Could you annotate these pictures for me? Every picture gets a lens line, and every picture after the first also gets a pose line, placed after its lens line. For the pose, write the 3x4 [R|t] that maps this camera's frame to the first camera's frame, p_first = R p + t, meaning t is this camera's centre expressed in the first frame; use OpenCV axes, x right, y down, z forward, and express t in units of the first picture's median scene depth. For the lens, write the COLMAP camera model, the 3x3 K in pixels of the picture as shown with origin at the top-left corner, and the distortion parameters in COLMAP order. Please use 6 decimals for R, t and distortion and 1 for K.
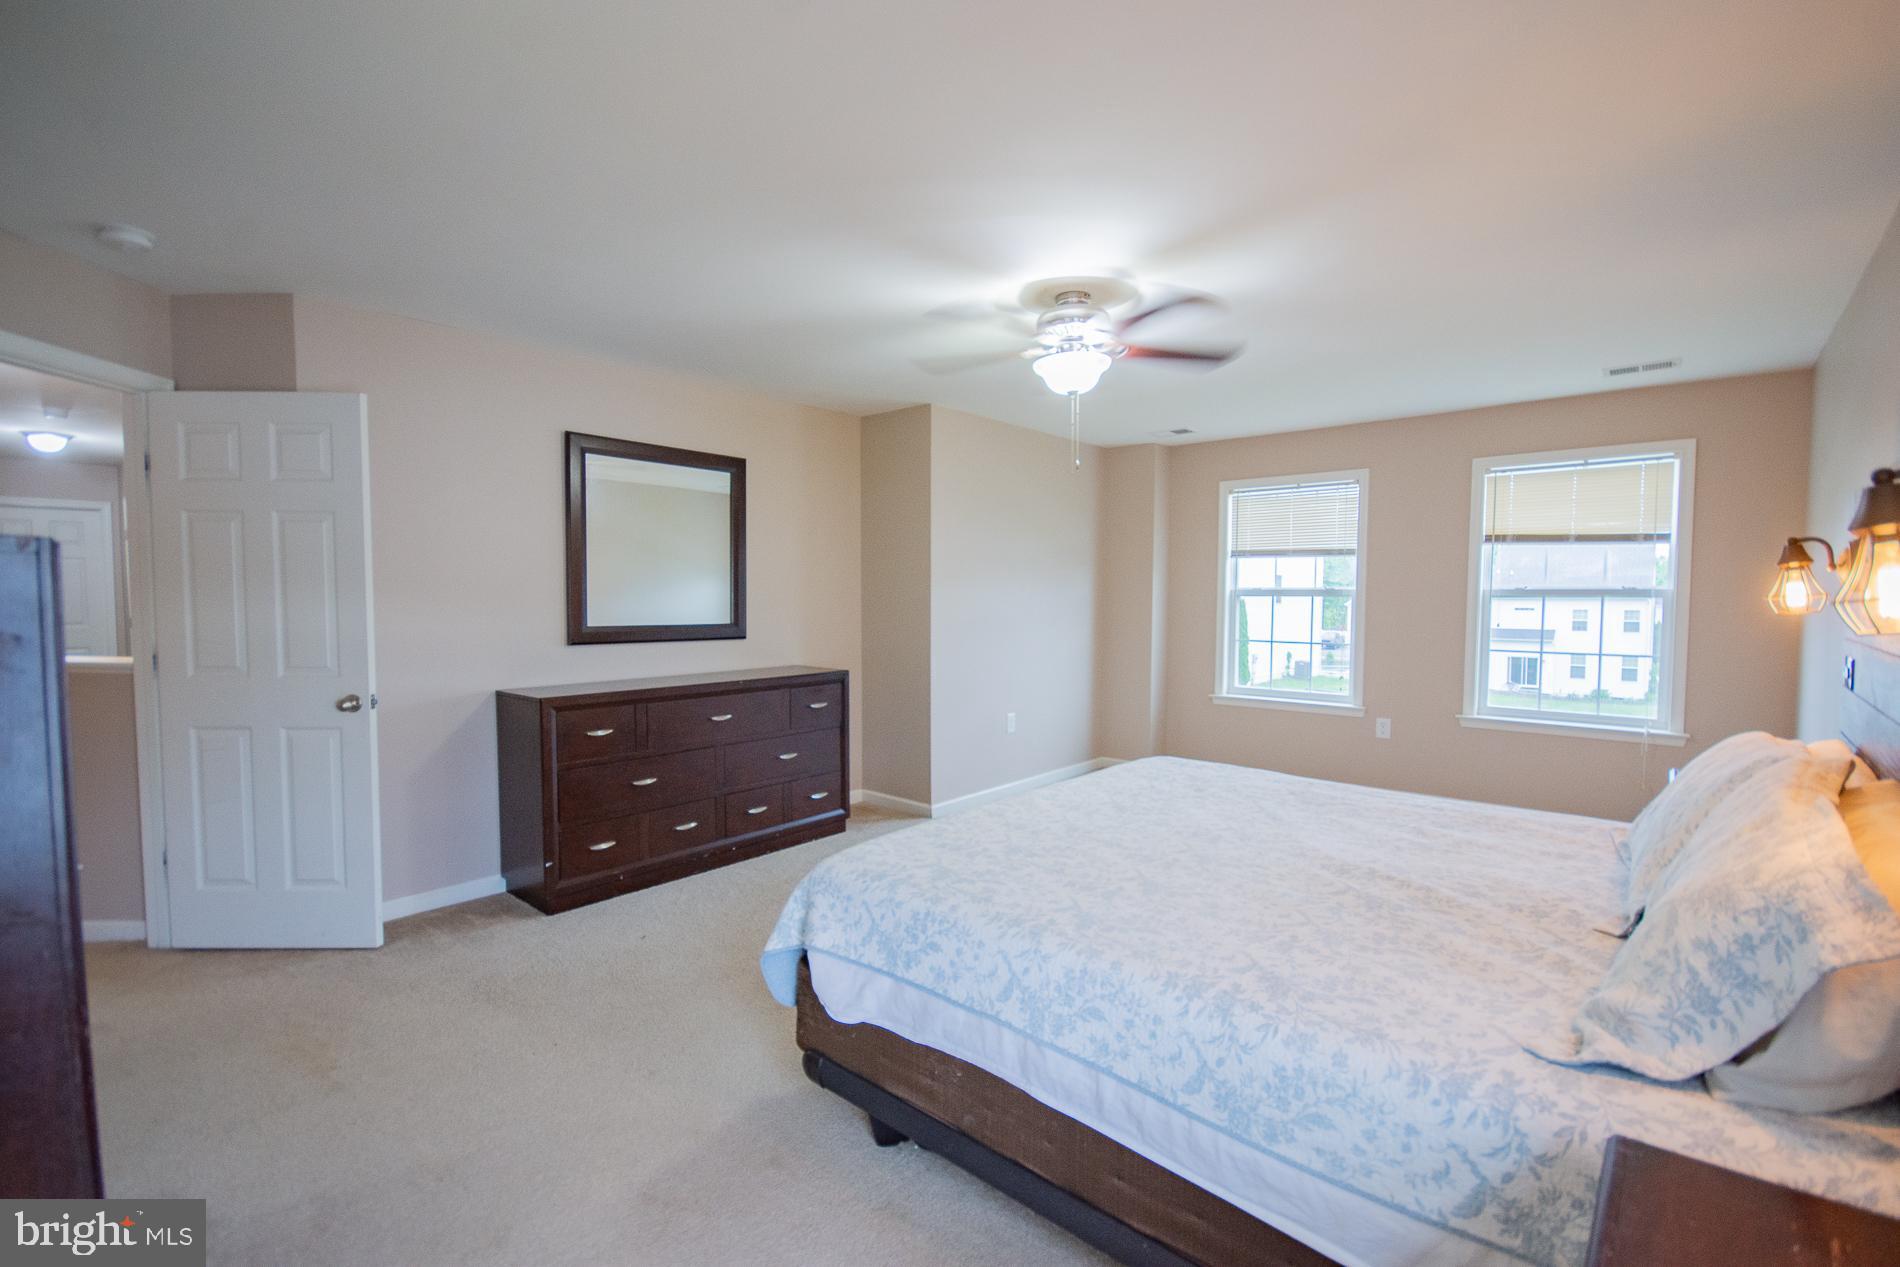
lens RADIAL K [[835.8, 0, 950.0], [0, 835.8, 633.5], [0, 0, 1]] dist [0.002401, -0.006254]
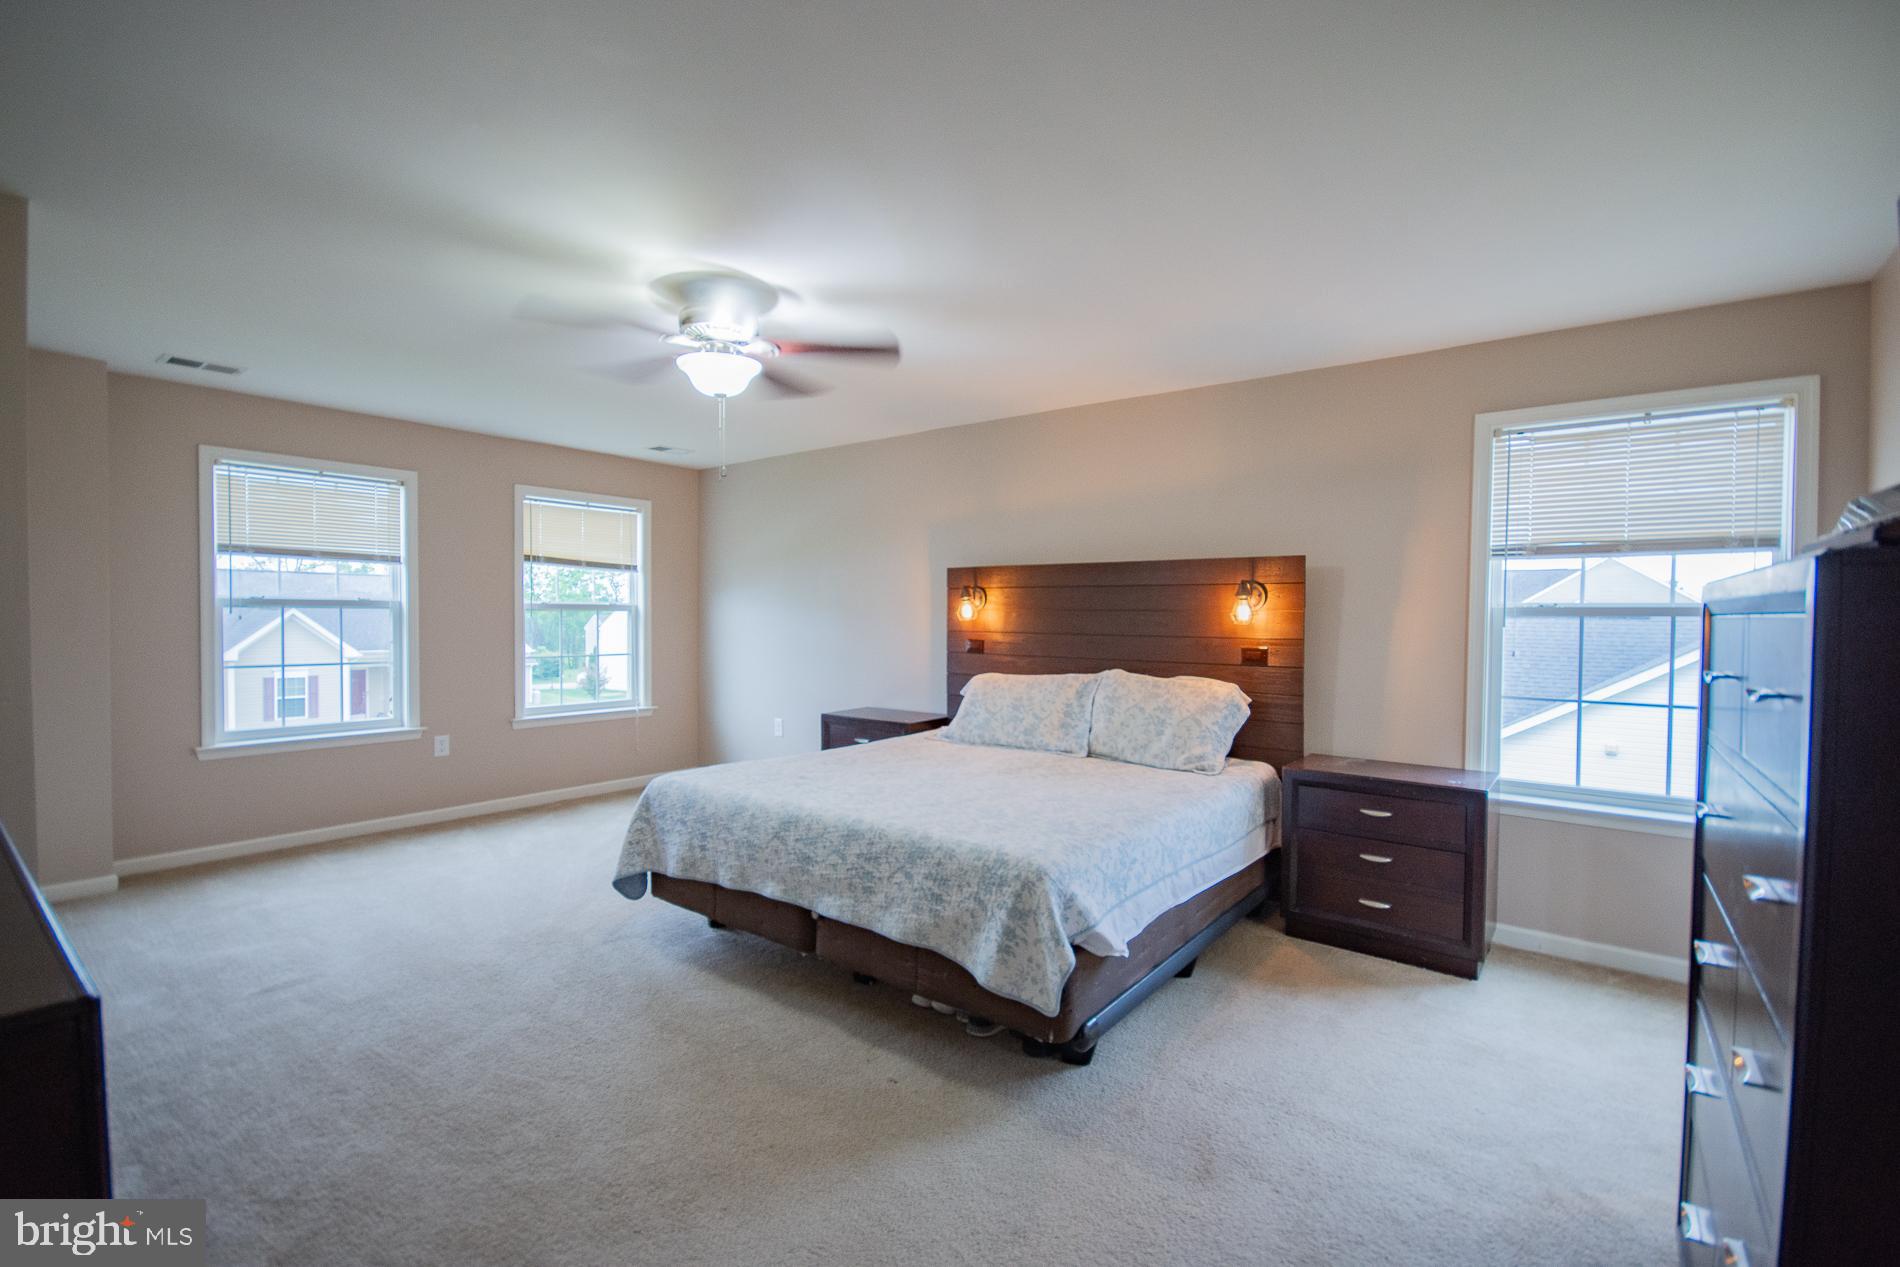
lens RADIAL K [[835.8, 0, 950.0], [0, 835.8, 633.5], [0, 0, 1]] dist [0.002401, -0.006254]
pose [[-0.058756, -0.023953, 0.997985, -0.474682], [0.037627, 0.998949, 0.026192, -0.019147], [-0.997563, 0.039090, -0.057793, 0.468686]]
